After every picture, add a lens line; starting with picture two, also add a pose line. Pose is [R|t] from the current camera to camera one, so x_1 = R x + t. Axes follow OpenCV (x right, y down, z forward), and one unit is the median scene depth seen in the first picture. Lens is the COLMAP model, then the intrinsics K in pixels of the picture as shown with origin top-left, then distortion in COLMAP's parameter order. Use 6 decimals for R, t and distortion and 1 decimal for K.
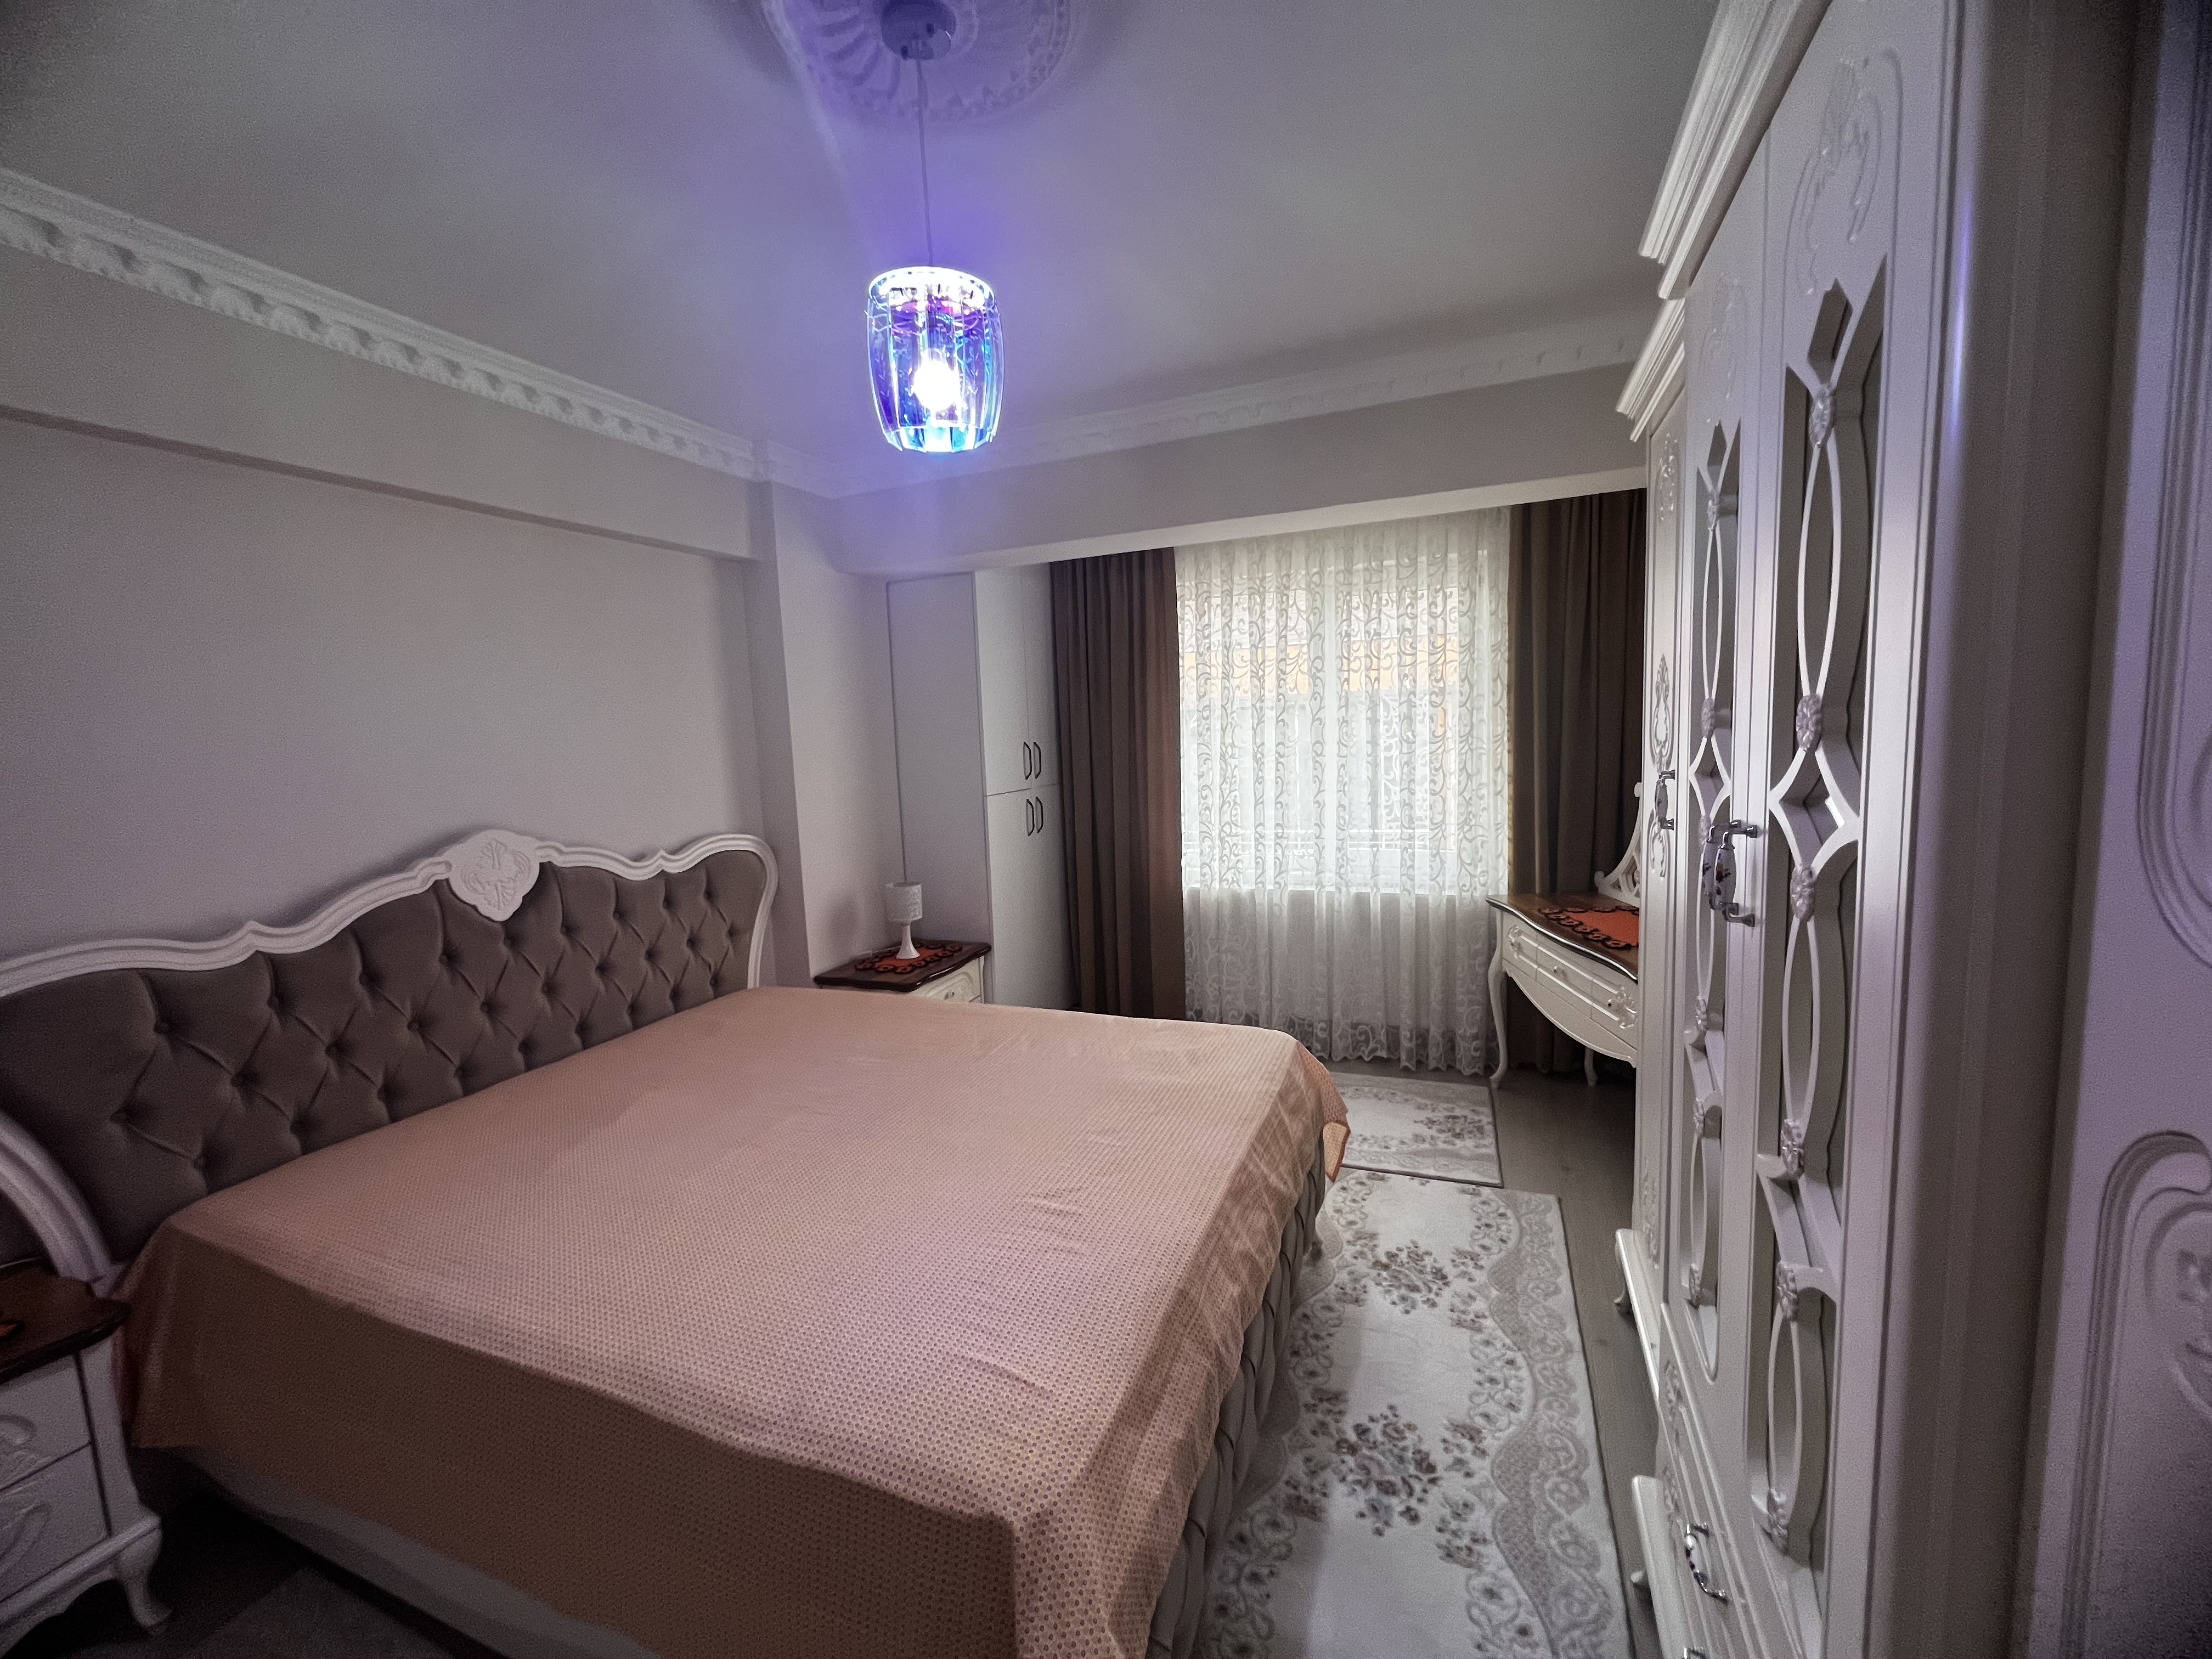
lens RADIAL K [[883.1, 0, 1104.8], [0, 883.1, 835.1], [0, 0, 1]] dist [-0.001447, 0.001023]
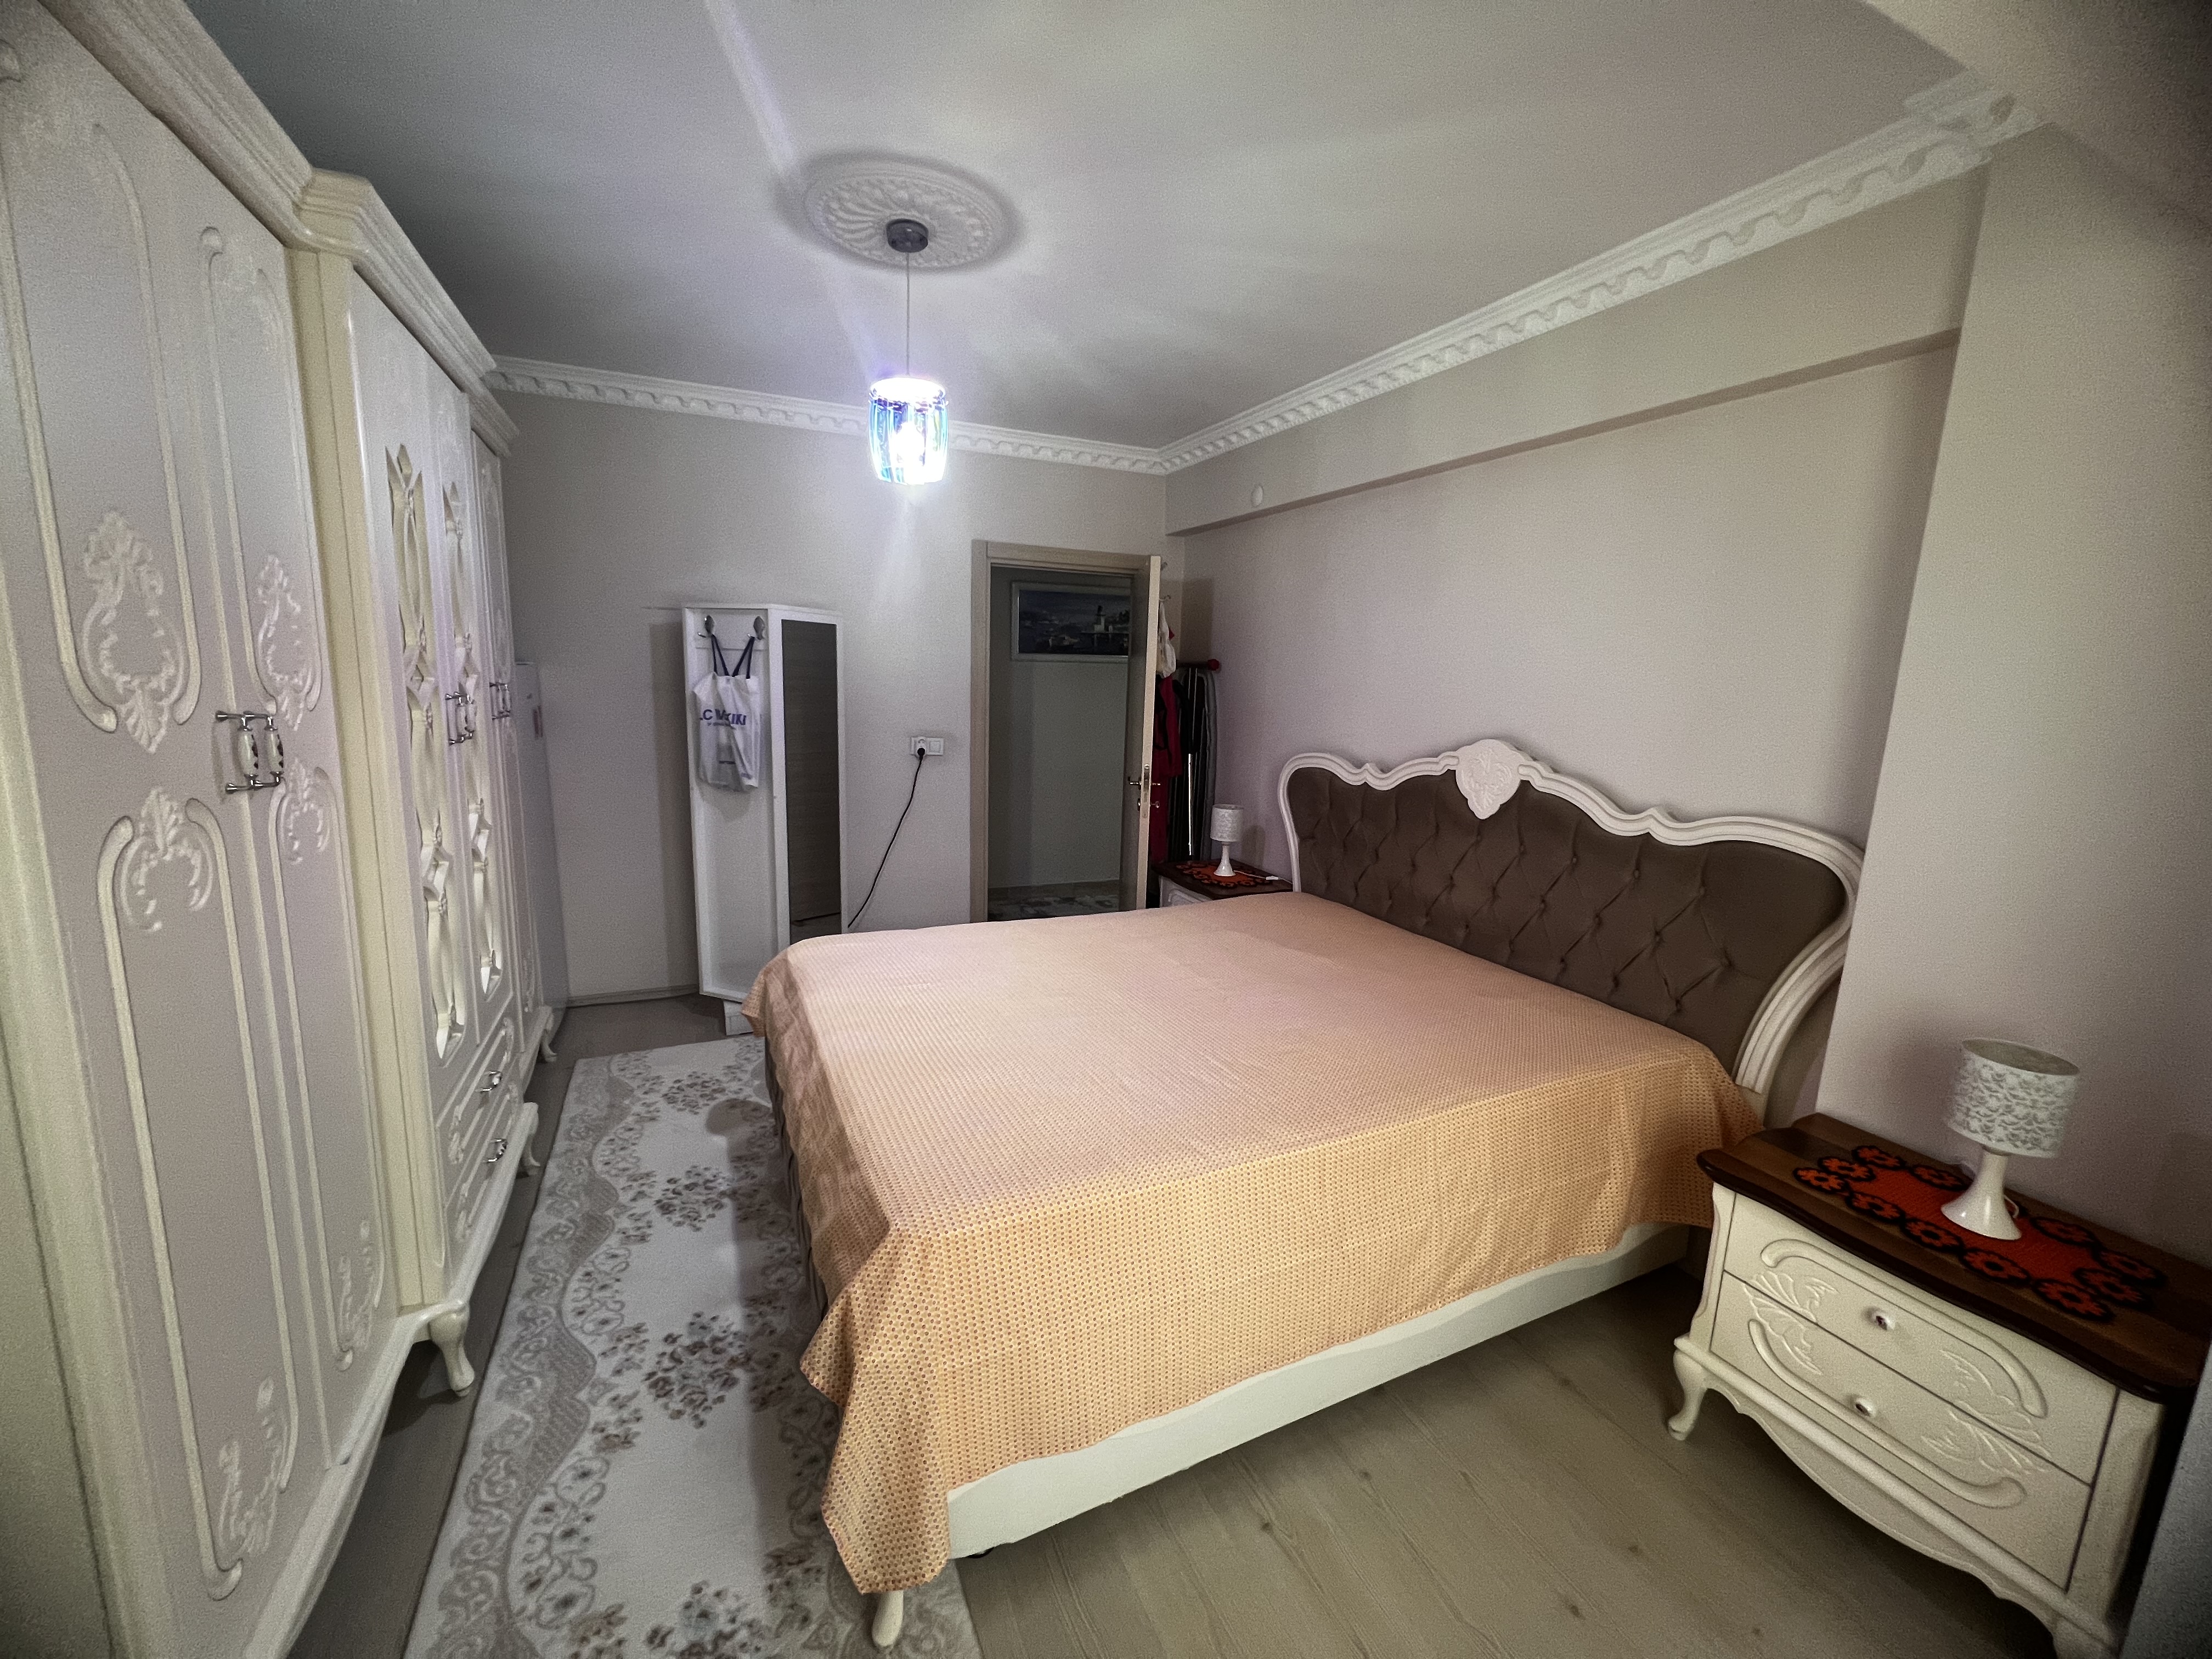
lens RADIAL K [[883.1, 0, 1102.5], [0, 883.1, 820.7], [0, 0, 1]] dist [-0.001447, 0.001023]
pose [[-0.677549, 0.147758, -0.720483, 0.353334], [-0.093474, 0.954368, 0.283628, -0.131925], [0.729514, 0.259518, -0.632819, 0.998126]]
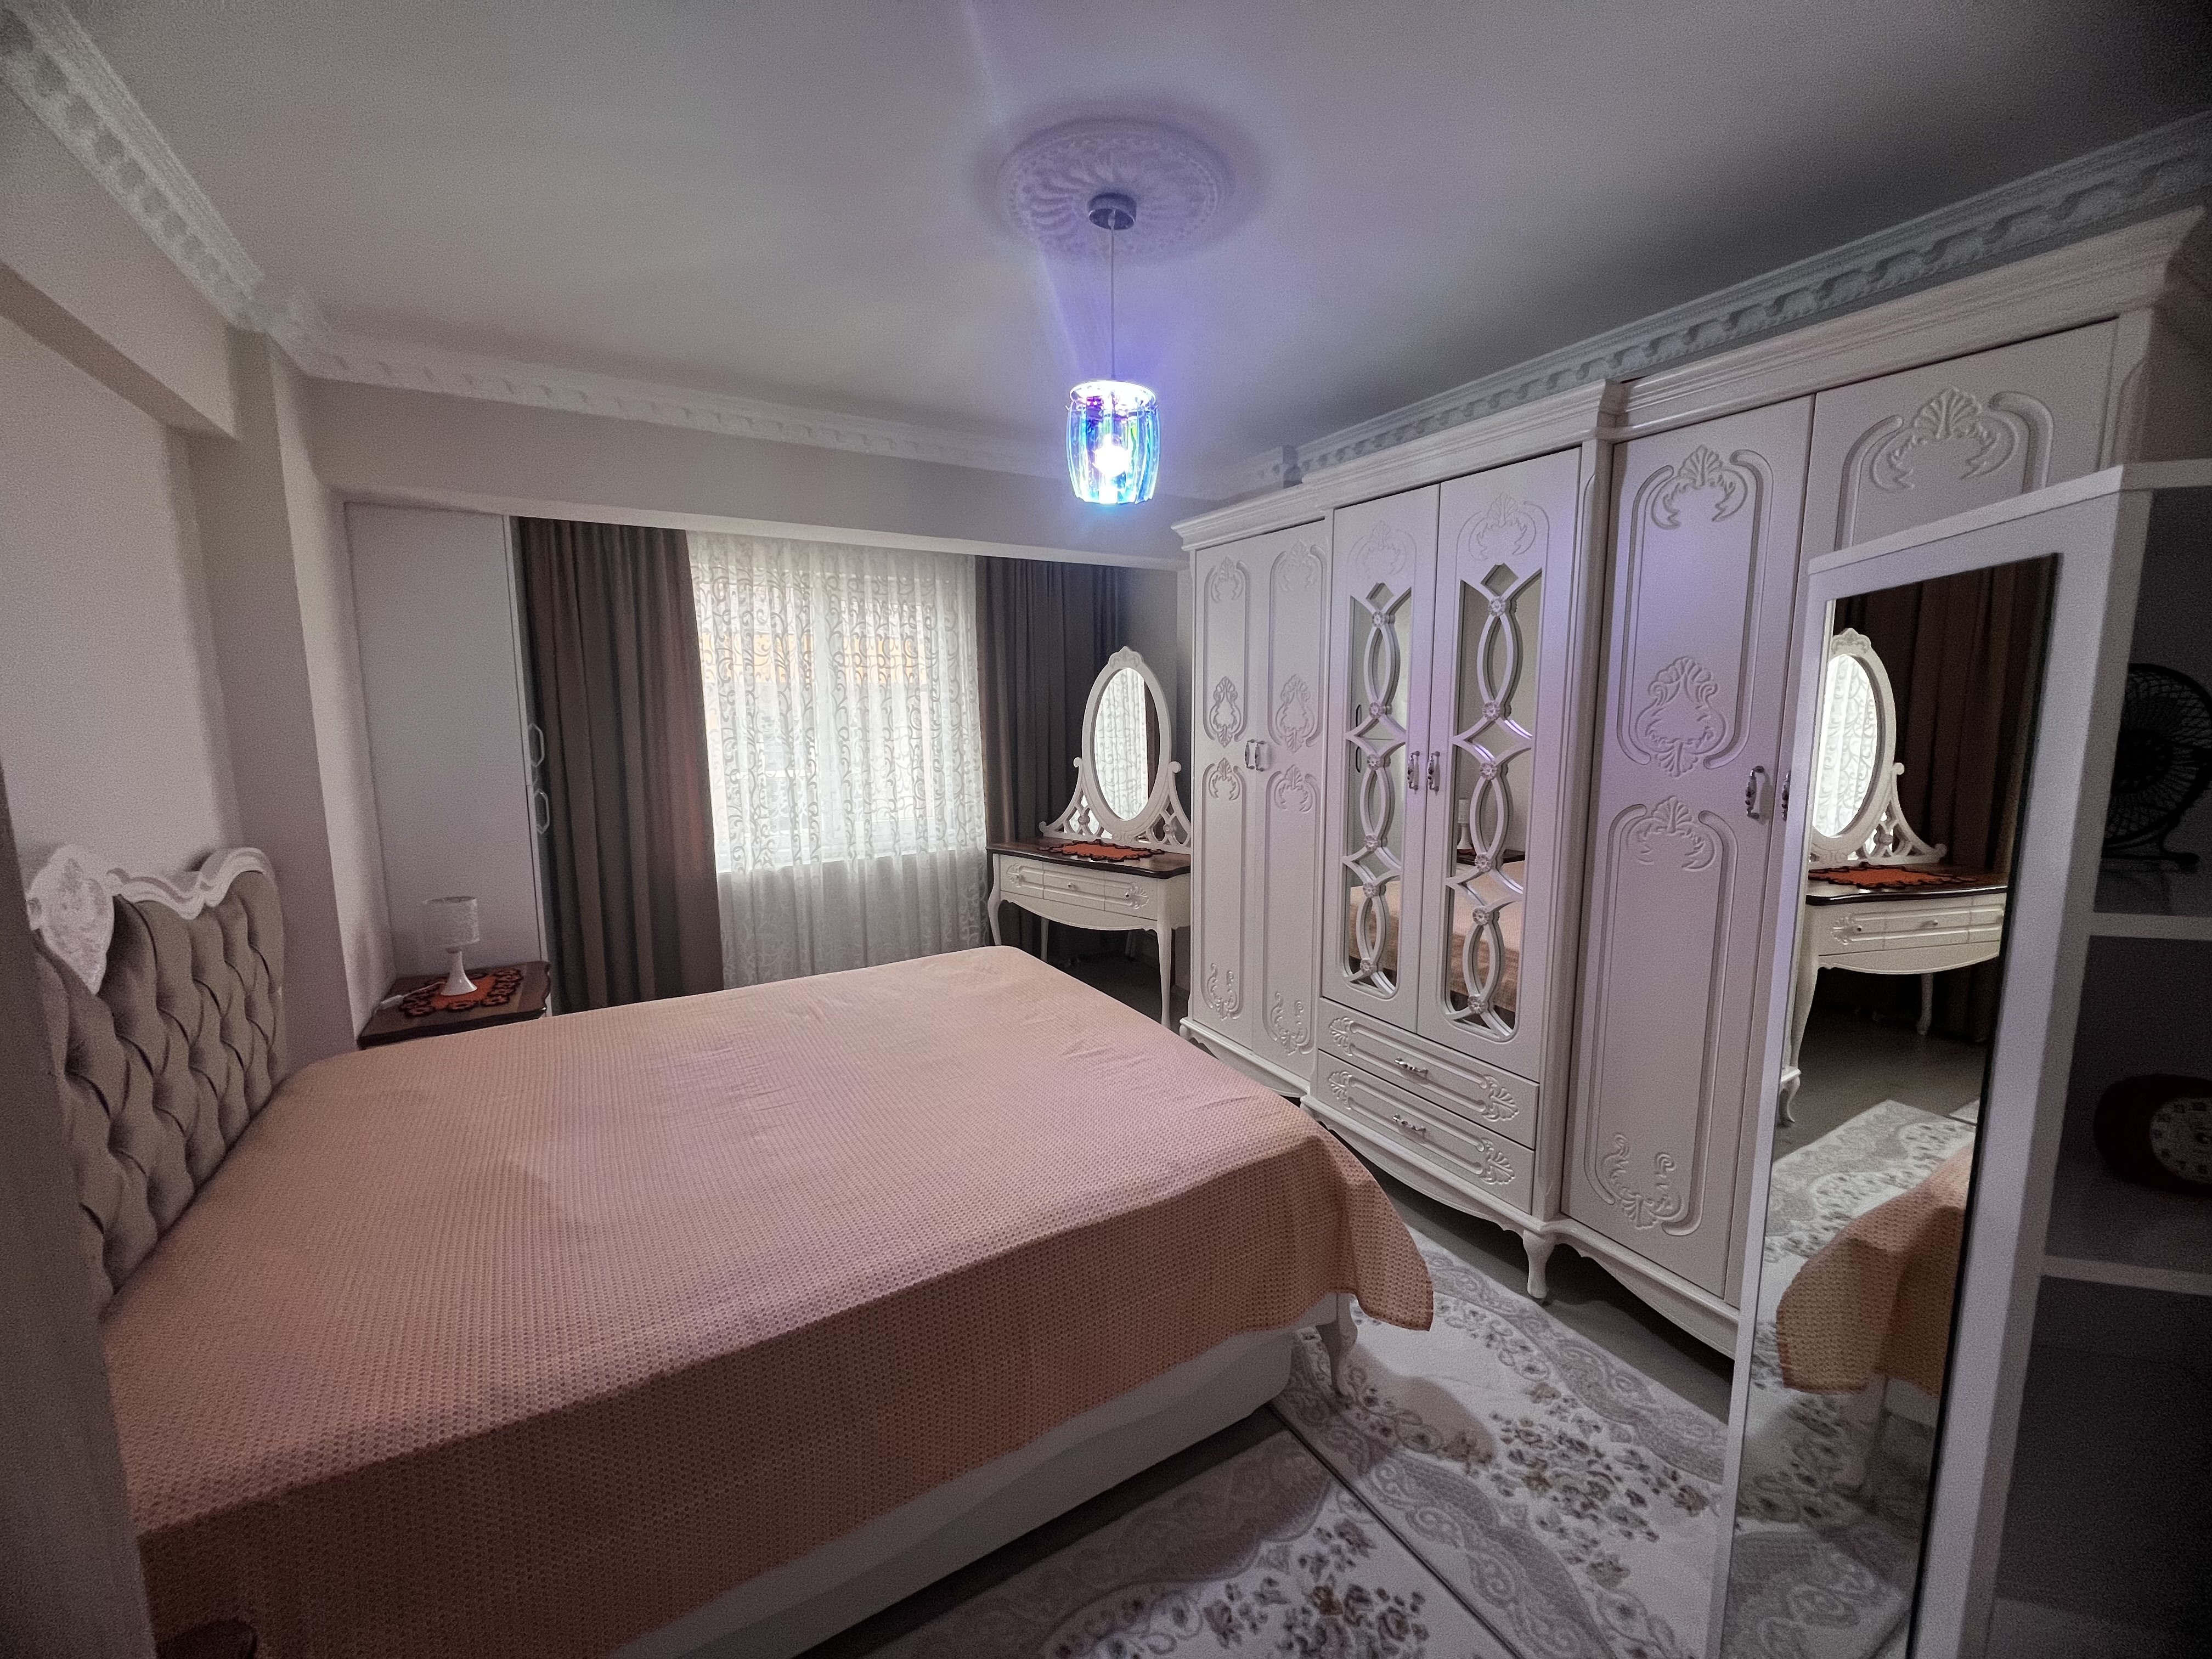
lens RADIAL K [[883.1, 0, 1109.6], [0, 883.1, 818.0], [0, 0, 1]] dist [-0.001447, 0.001023]
pose [[0.596318, -0.066432, 0.799994, -0.541576], [0.082779, 0.996346, 0.021033, 0.016593], [-0.798468, 0.053680, 0.599639, 0.066165]]
